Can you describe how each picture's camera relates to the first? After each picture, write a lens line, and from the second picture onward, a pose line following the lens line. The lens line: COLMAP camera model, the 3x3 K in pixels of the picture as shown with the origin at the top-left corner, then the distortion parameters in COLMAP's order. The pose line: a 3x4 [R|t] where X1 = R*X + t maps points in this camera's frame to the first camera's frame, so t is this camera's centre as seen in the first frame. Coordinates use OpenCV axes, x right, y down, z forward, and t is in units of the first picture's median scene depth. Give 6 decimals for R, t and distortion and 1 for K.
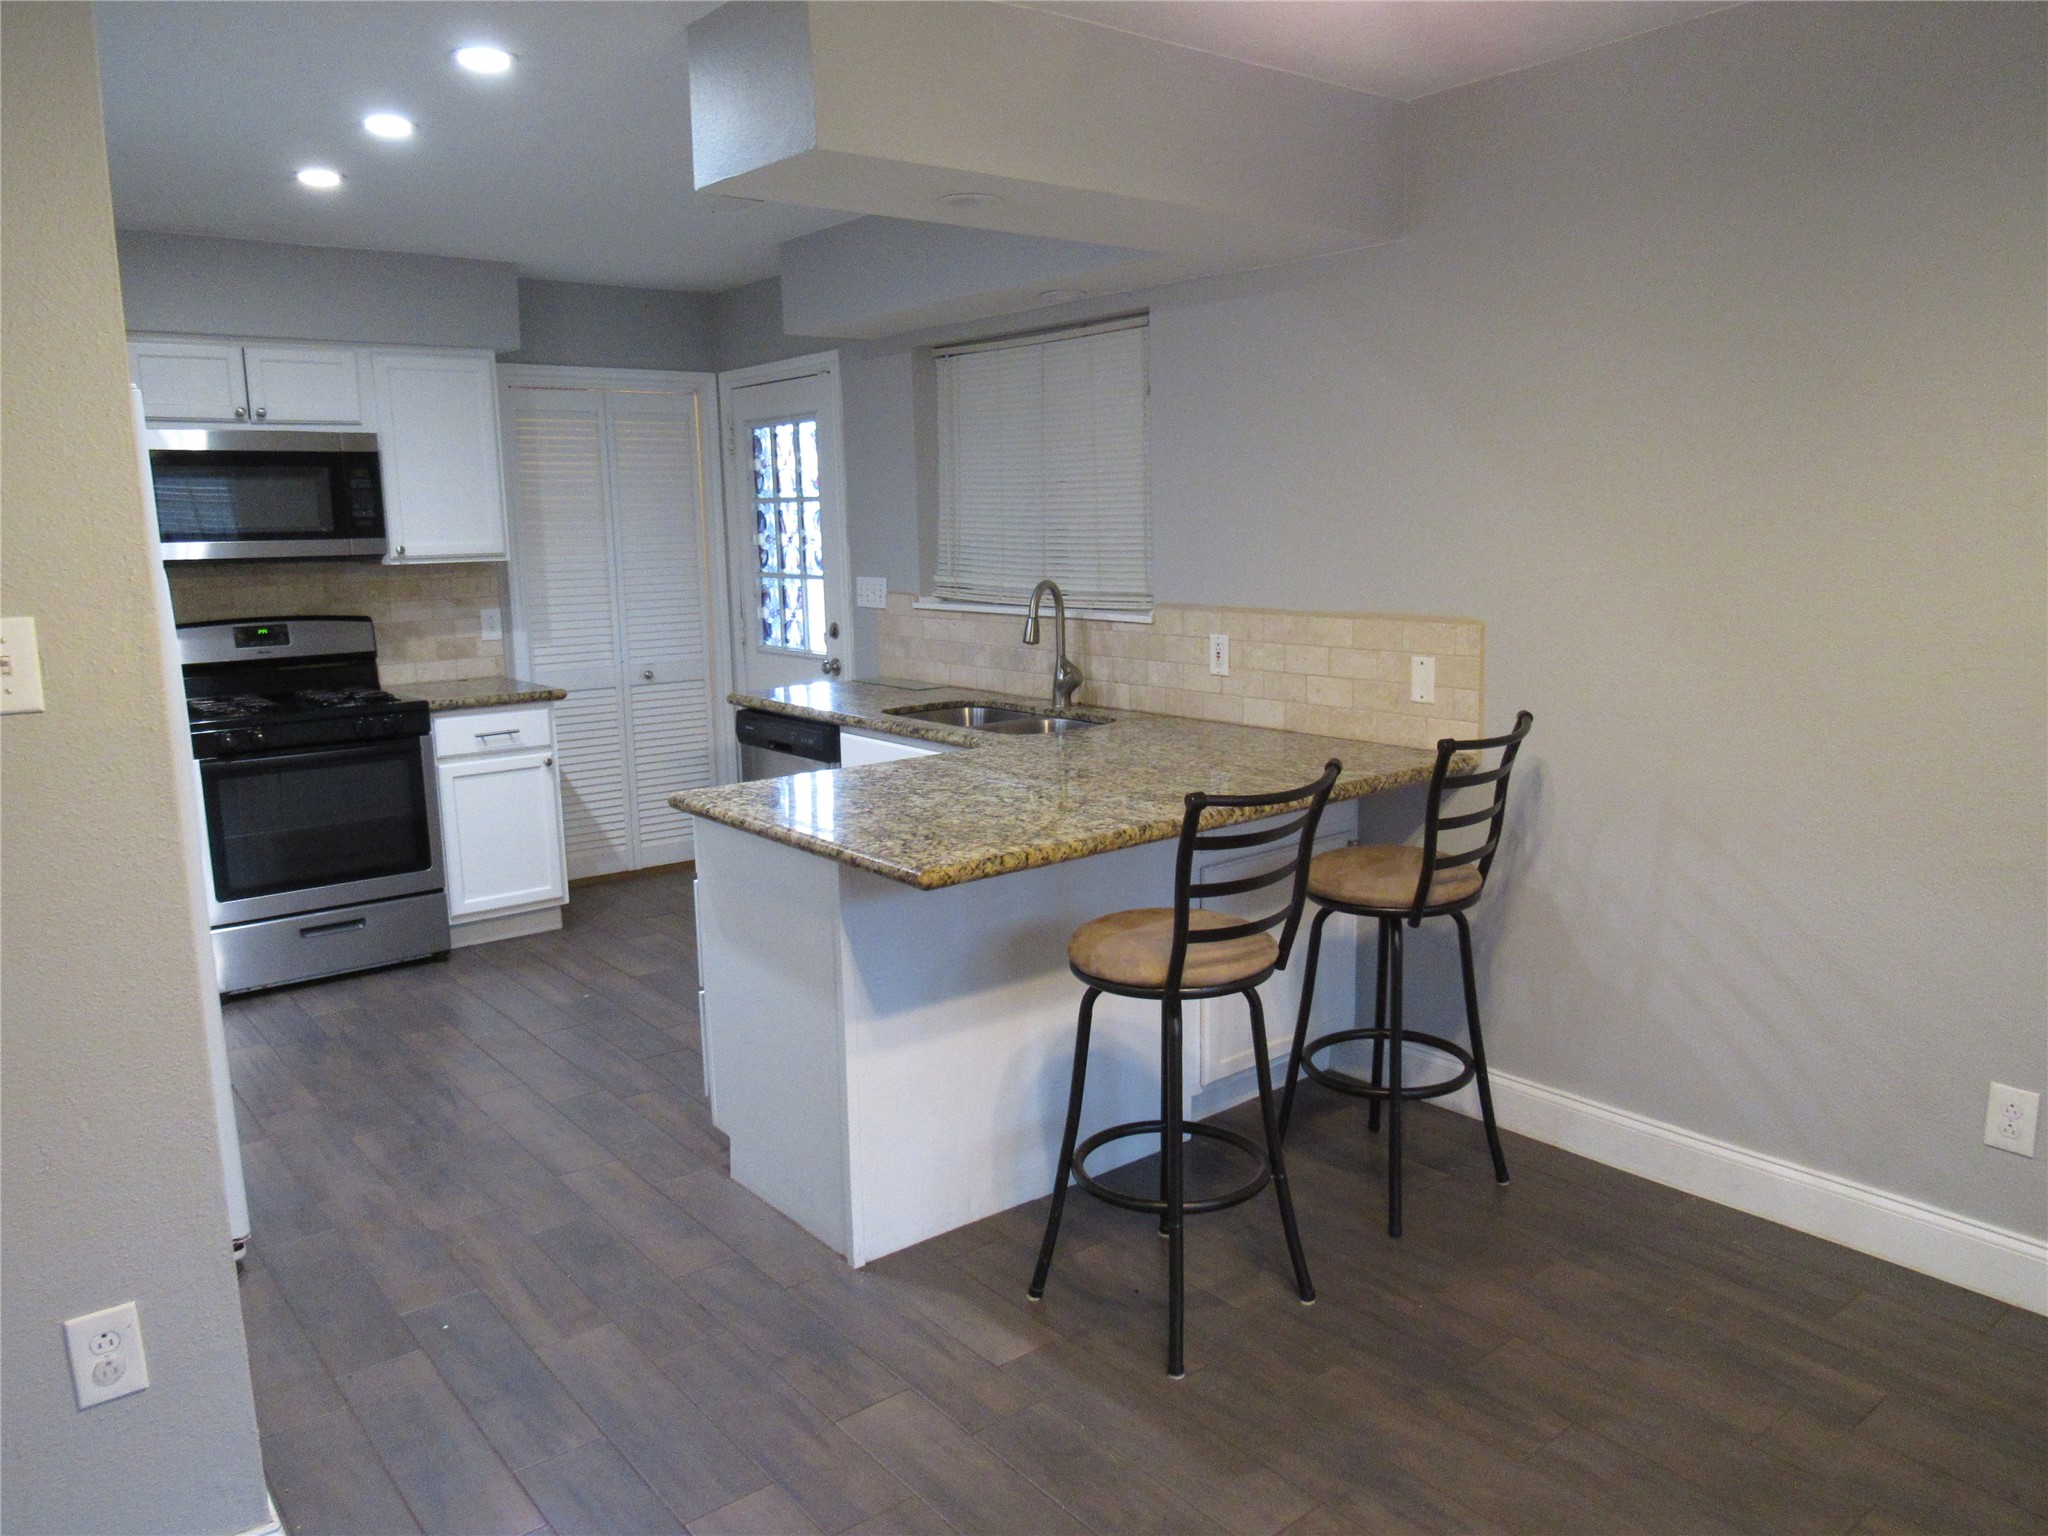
lens RADIAL K [[1456.0, 0, 1031.5], [0, 1456.0, 770.0], [0, 0, 1]] dist [-0.028560, 0.003793]
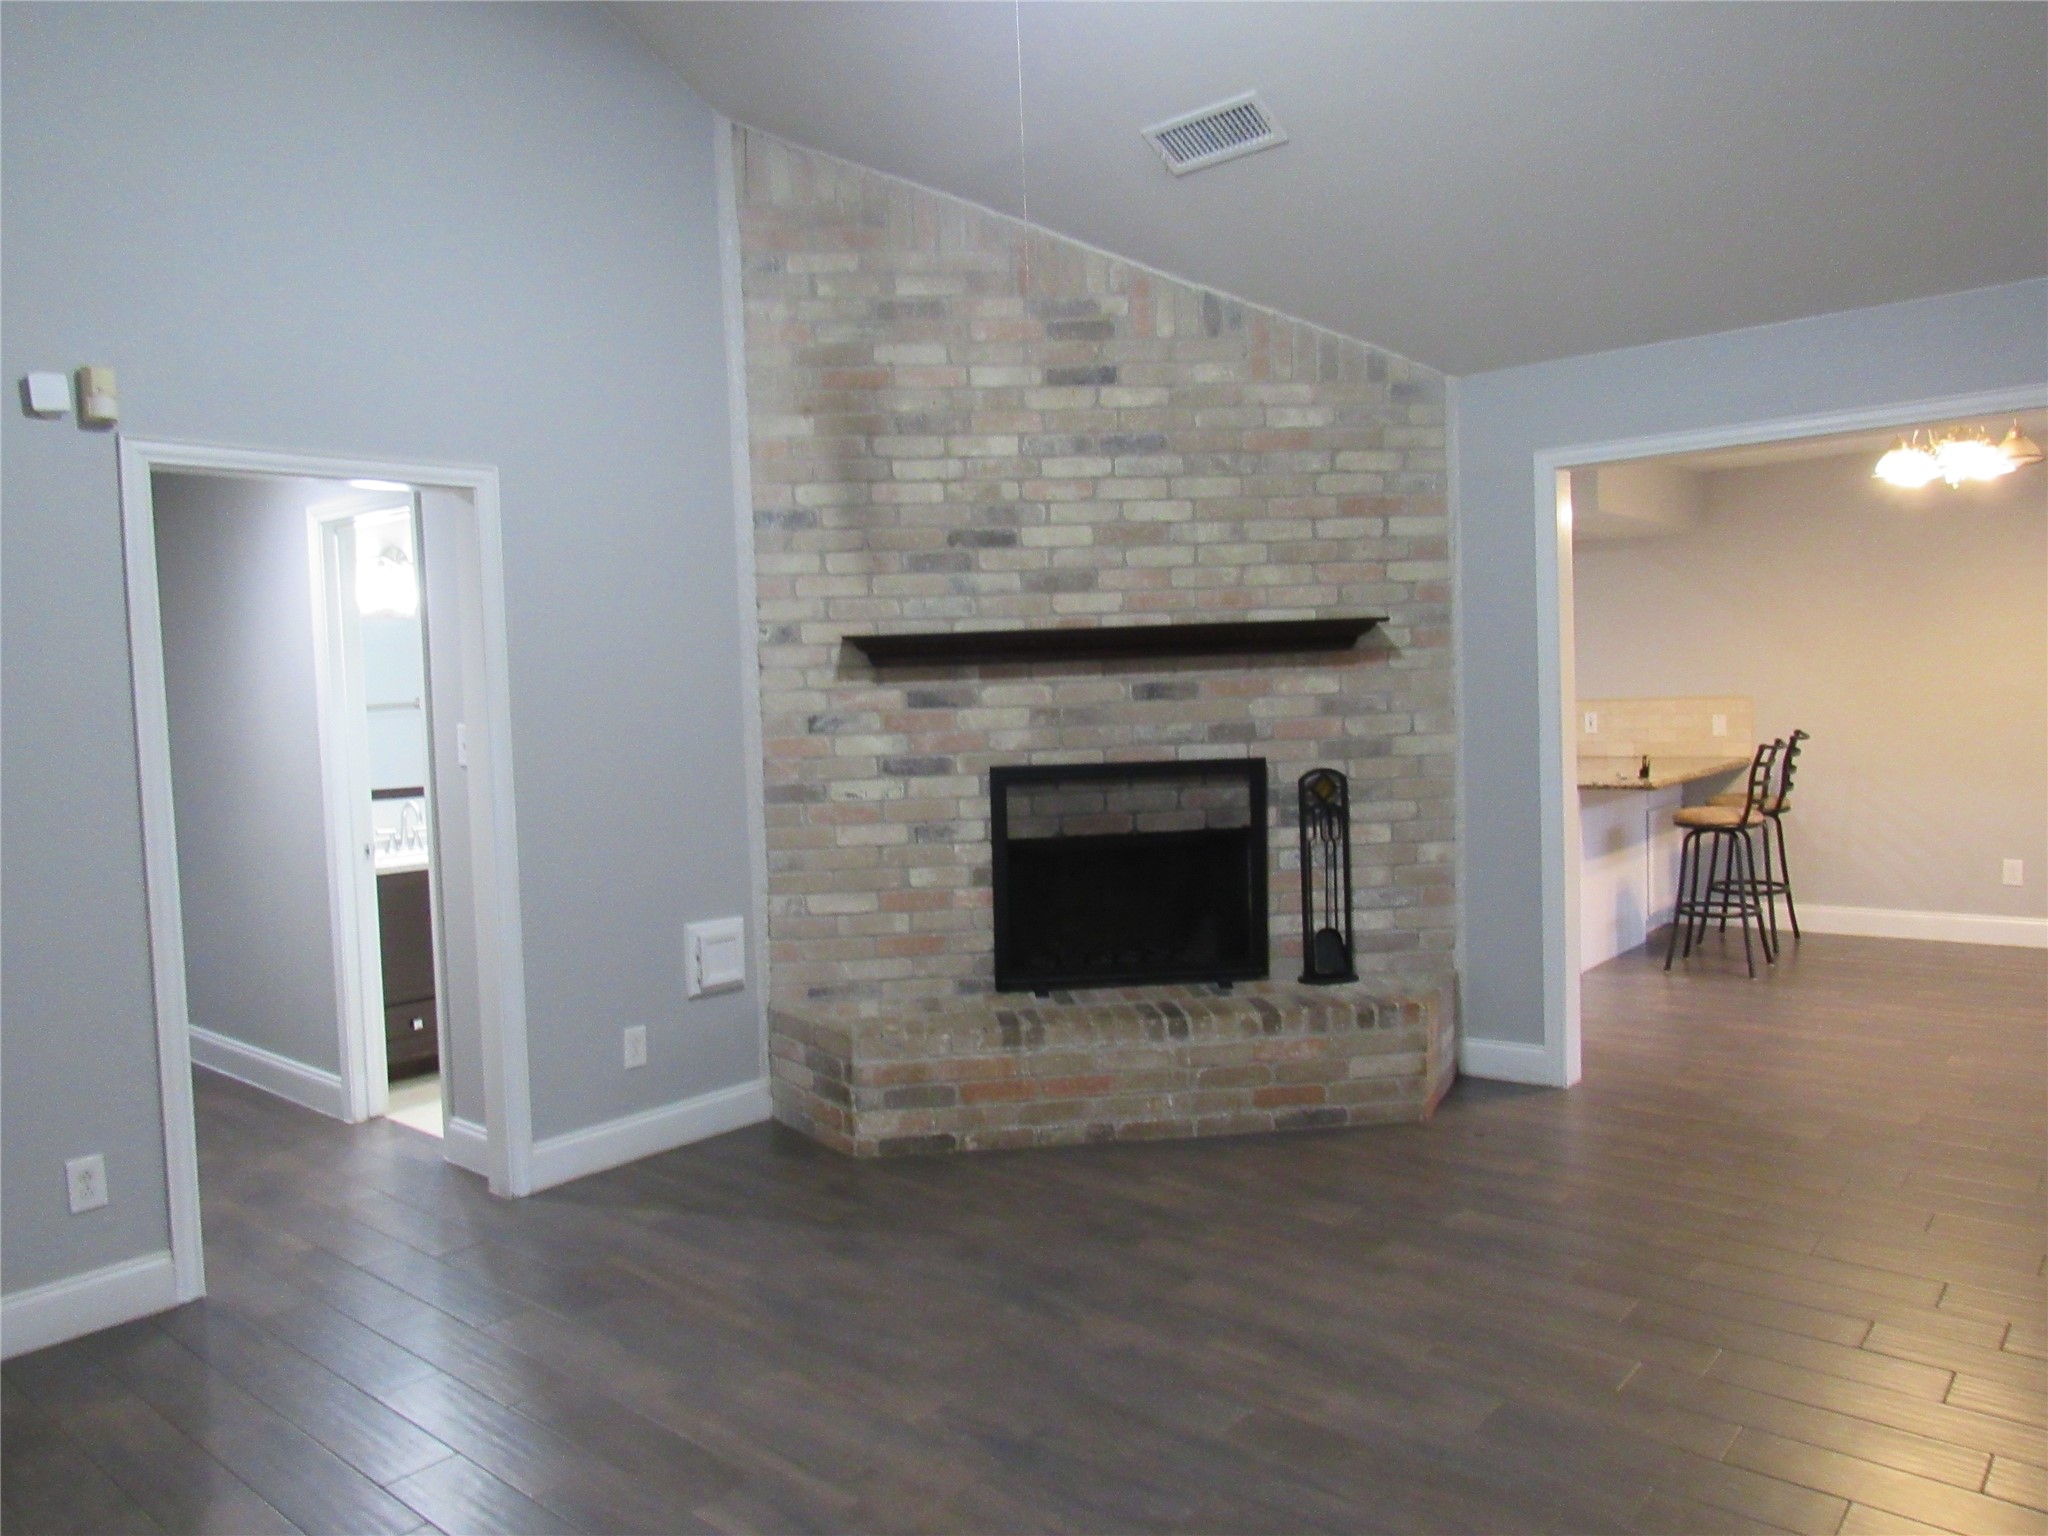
lens RADIAL K [[1456.0, 0, 1015.4], [0, 1456.0, 784.5], [0, 0, 1]] dist [-0.028560, 0.003793]
pose [[0.983391, -0.027048, 0.179473, -0.903177], [0.046252, 0.993533, -0.103694, 0.156948], [-0.175508, 0.110273, 0.978283, -0.723990]]
